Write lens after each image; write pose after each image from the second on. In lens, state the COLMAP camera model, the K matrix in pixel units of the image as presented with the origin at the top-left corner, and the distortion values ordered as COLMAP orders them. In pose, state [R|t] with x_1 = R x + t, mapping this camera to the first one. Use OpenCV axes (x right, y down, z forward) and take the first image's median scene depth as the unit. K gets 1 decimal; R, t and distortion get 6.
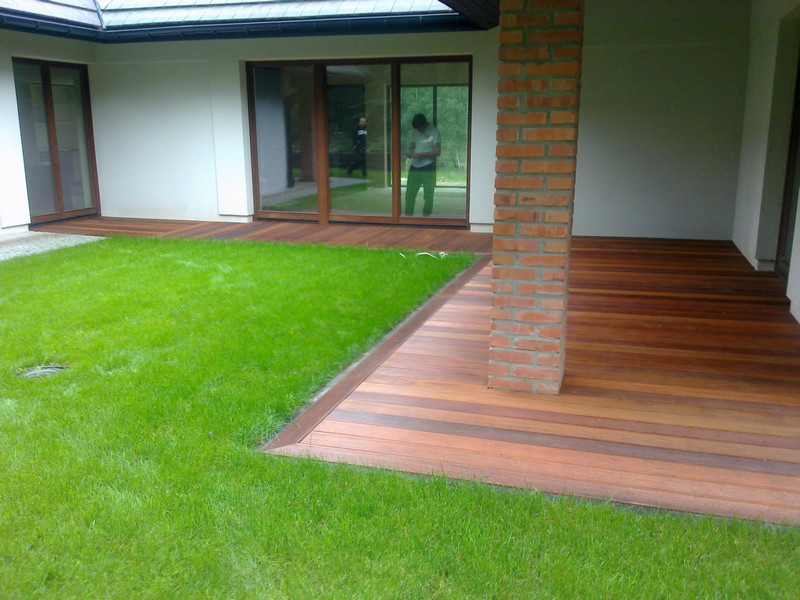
lens RADIAL K [[727.1, 0, 400.0], [0, 727.1, 300.0], [0, 0, 1]] dist [0.106852, -0.168047]
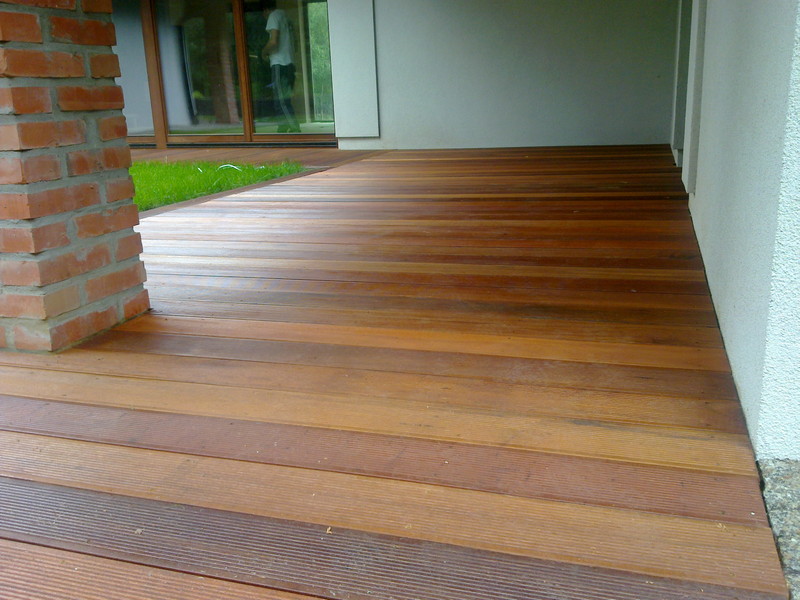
lens RADIAL K [[727.1, 0, 400.0], [0, 727.1, 300.0], [0, 0, 1]] dist [0.106852, -0.168047]
pose [[0.999299, -0.026441, -0.026486, 0.307660], [0.027509, 0.998788, 0.040817, 0.060442], [0.025375, -0.041517, 0.998816, 0.394531]]
